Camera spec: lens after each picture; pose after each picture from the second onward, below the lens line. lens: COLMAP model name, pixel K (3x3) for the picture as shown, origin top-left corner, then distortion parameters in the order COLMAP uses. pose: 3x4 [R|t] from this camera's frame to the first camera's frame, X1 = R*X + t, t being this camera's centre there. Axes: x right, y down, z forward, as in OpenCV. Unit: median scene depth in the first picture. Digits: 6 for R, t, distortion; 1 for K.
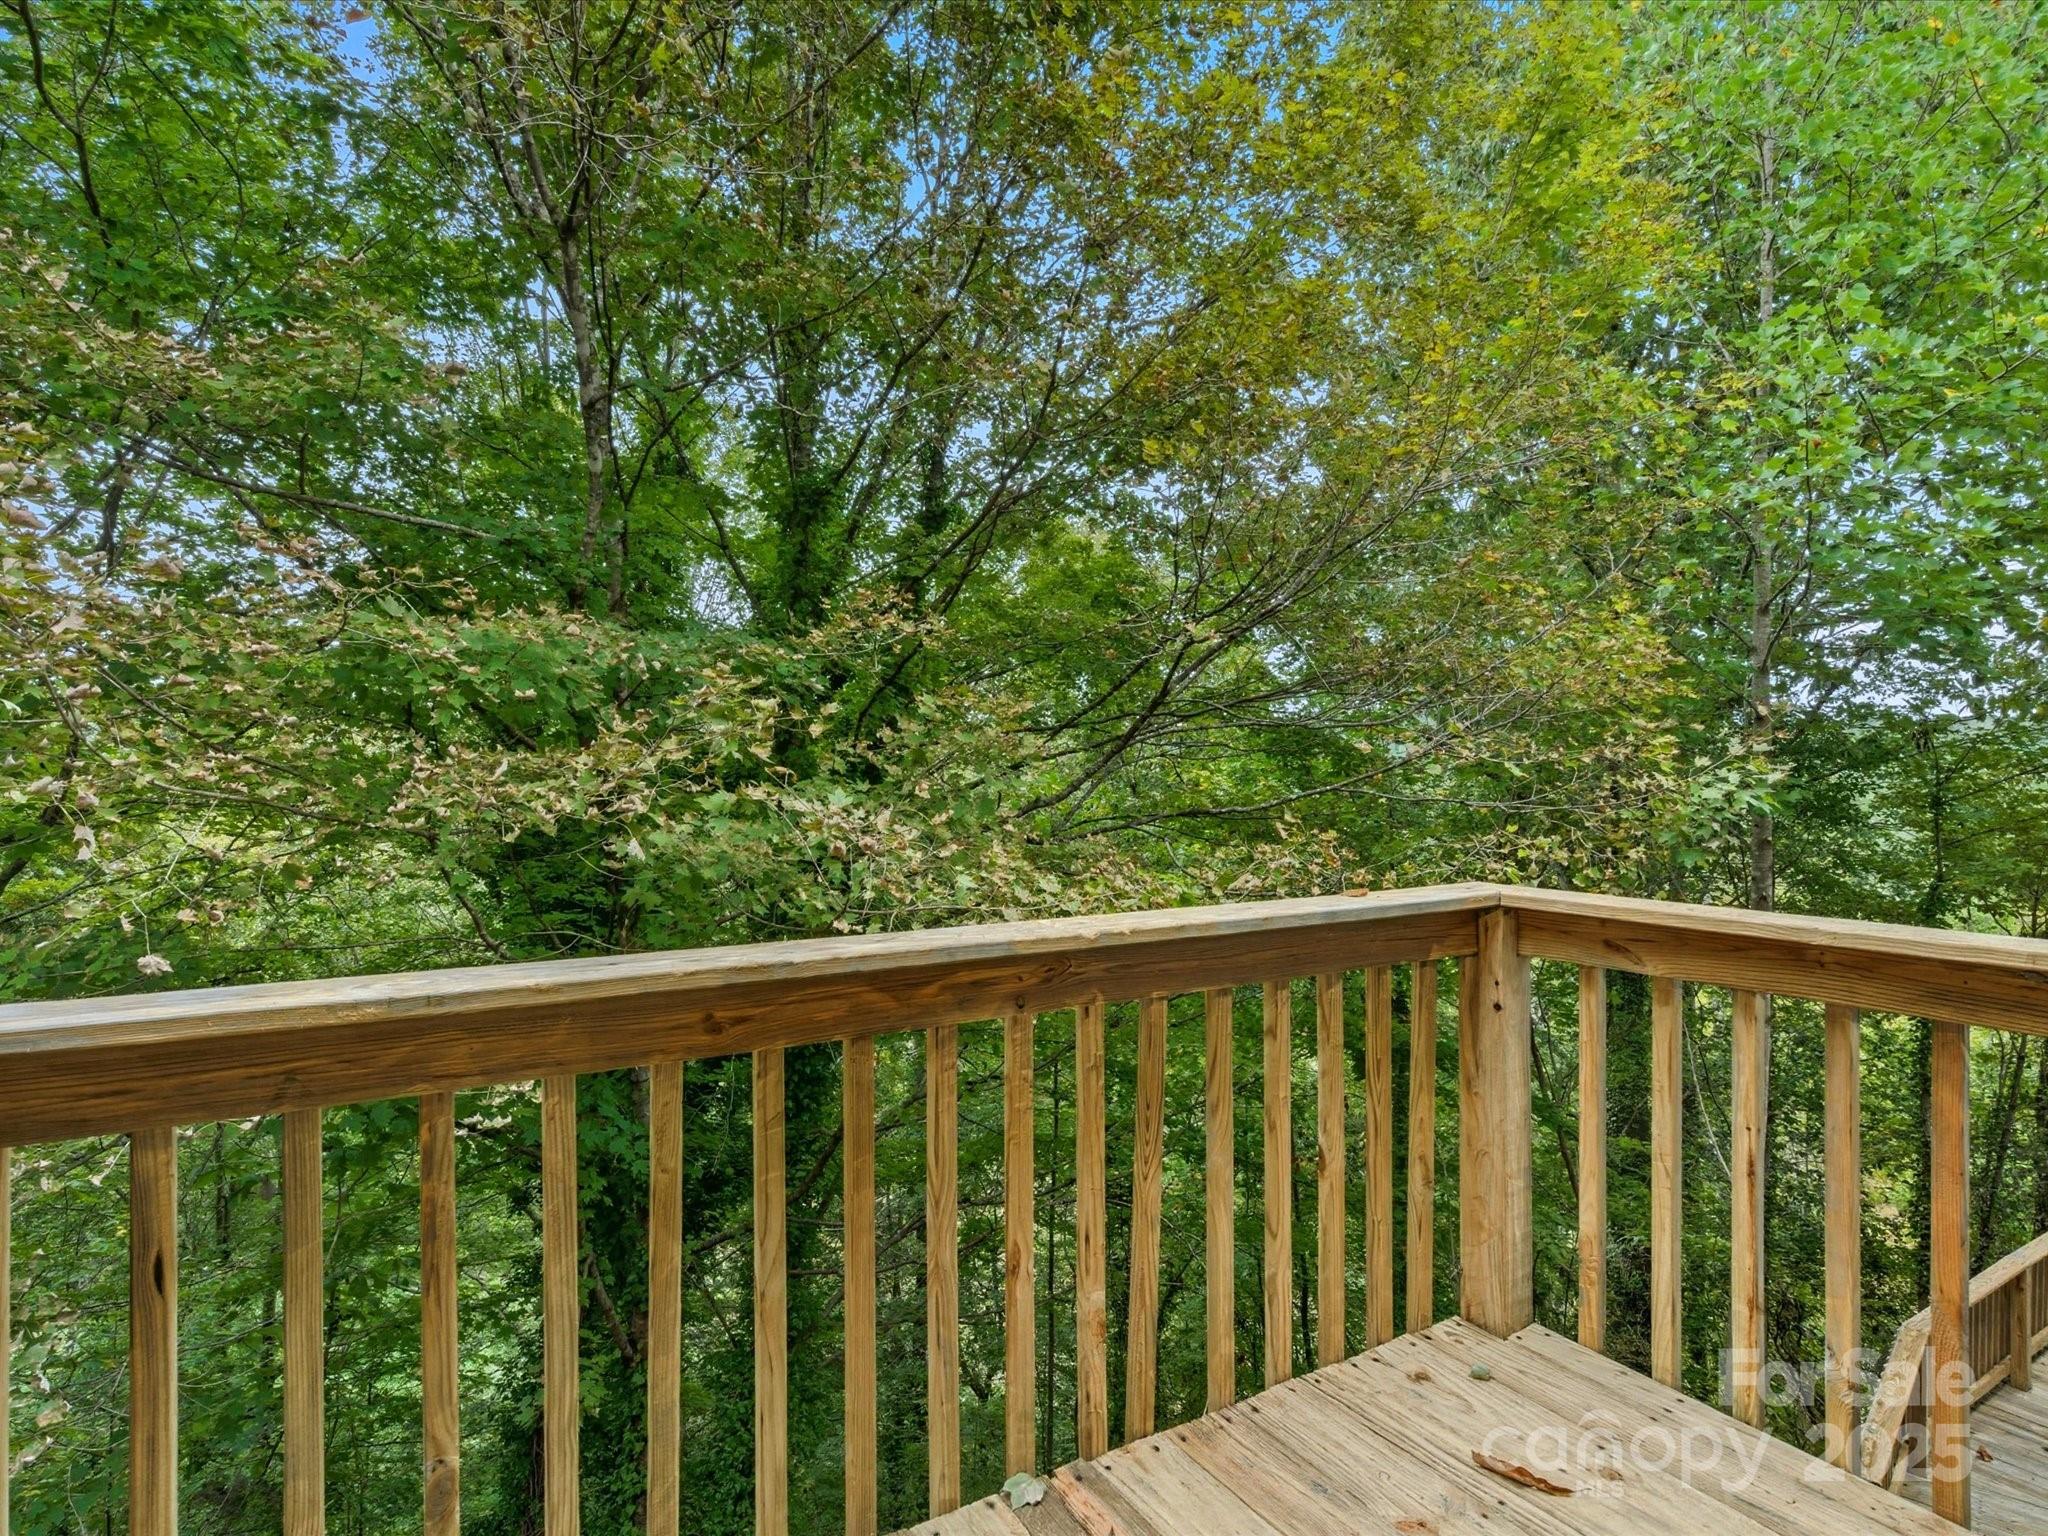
lens RADIAL K [[1208.0, 0, 1024.0], [0, 1208.0, 768.0], [0, 0, 1]] dist [0.047748, -0.001234]
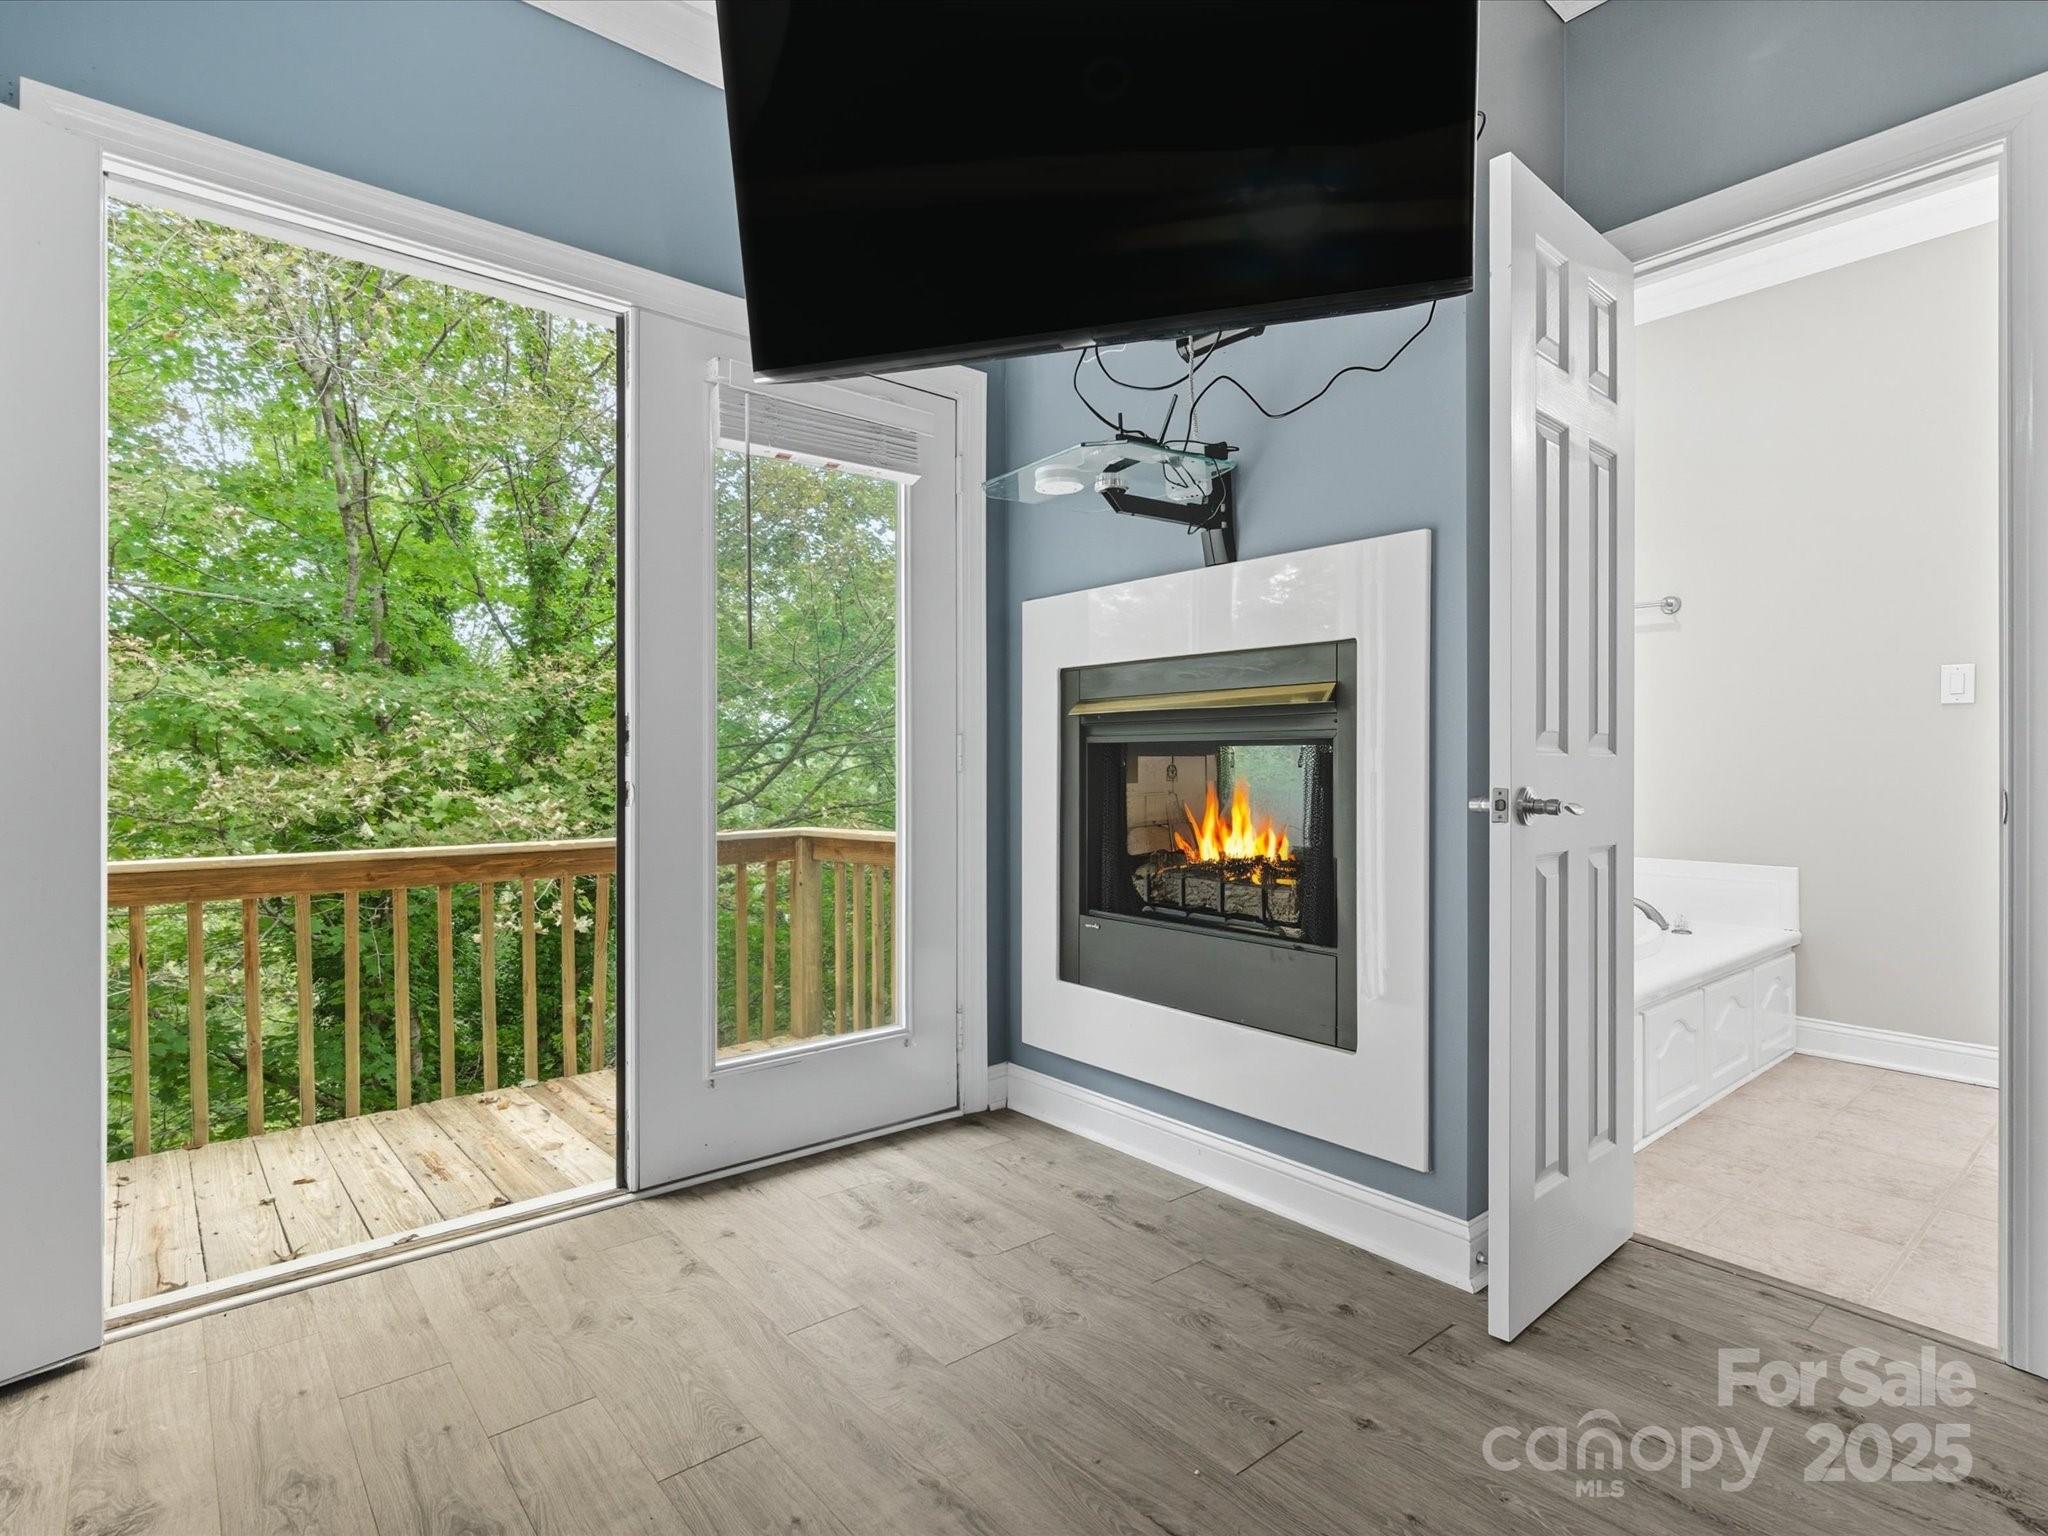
lens RADIAL K [[1062.6, 0, 1024.0], [0, 1062.6, 768.0], [0, 0, 1]] dist [-0.003001, -0.000537]
pose [[0.978688, -0.016557, 0.204686, 0.201577], [0.017249, 0.999850, -0.001595, 0.003091], [-0.204629, 0.005092, 0.978826, -0.455003]]
